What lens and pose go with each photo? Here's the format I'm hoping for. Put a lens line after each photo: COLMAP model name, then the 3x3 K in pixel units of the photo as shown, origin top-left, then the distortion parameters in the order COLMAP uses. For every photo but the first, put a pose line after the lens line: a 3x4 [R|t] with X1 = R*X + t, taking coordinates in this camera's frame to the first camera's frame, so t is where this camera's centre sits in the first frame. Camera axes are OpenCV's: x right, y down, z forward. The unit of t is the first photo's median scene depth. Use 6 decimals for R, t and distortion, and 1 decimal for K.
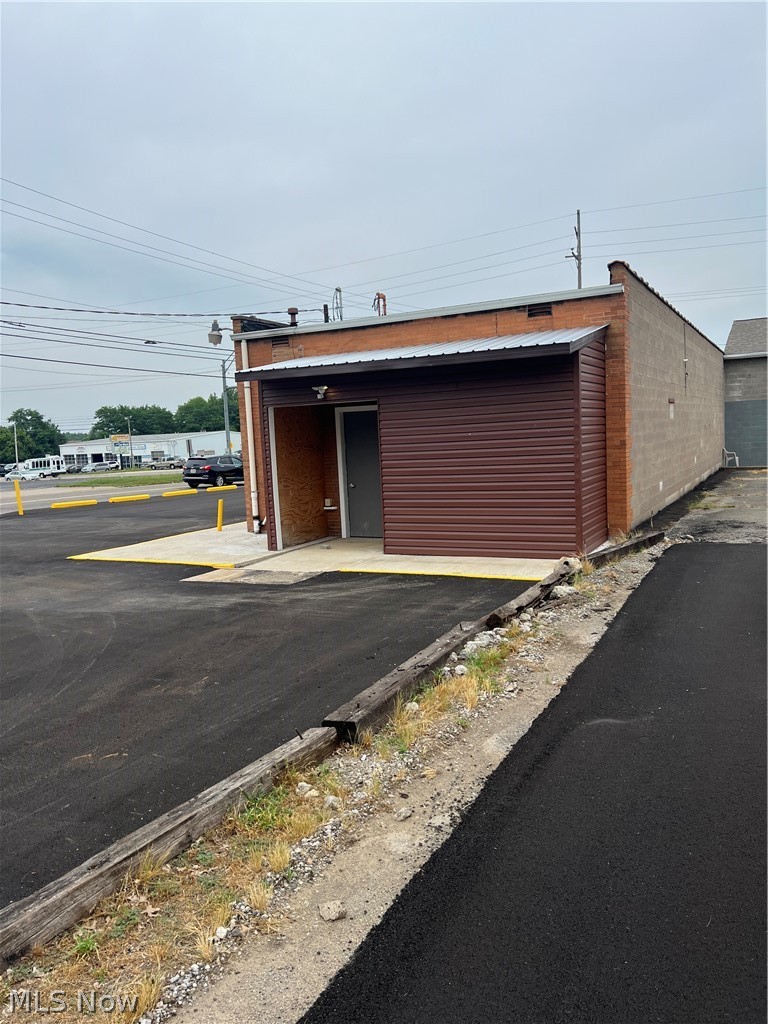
lens RADIAL K [[773.3, 0, 383.9], [0, 773.3, 511.7], [0, 0, 1]] dist [-0.003282, -0.005092]
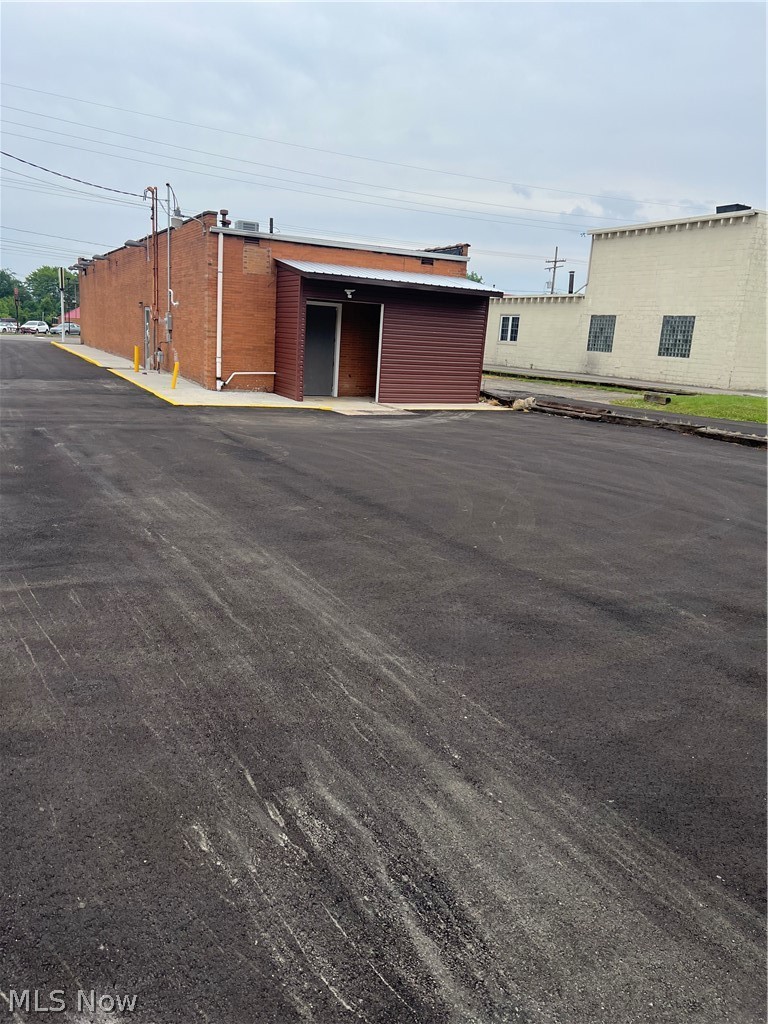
lens RADIAL K [[773.3, 0, 383.7], [0, 773.3, 512.3], [0, 0, 1]] dist [-0.003282, -0.005092]
pose [[0.589848, -0.089951, 0.802489, -1.144872], [-0.007297, 0.993142, 0.116685, 0.083002], [-0.807481, -0.074682, 0.585147, 0.031474]]
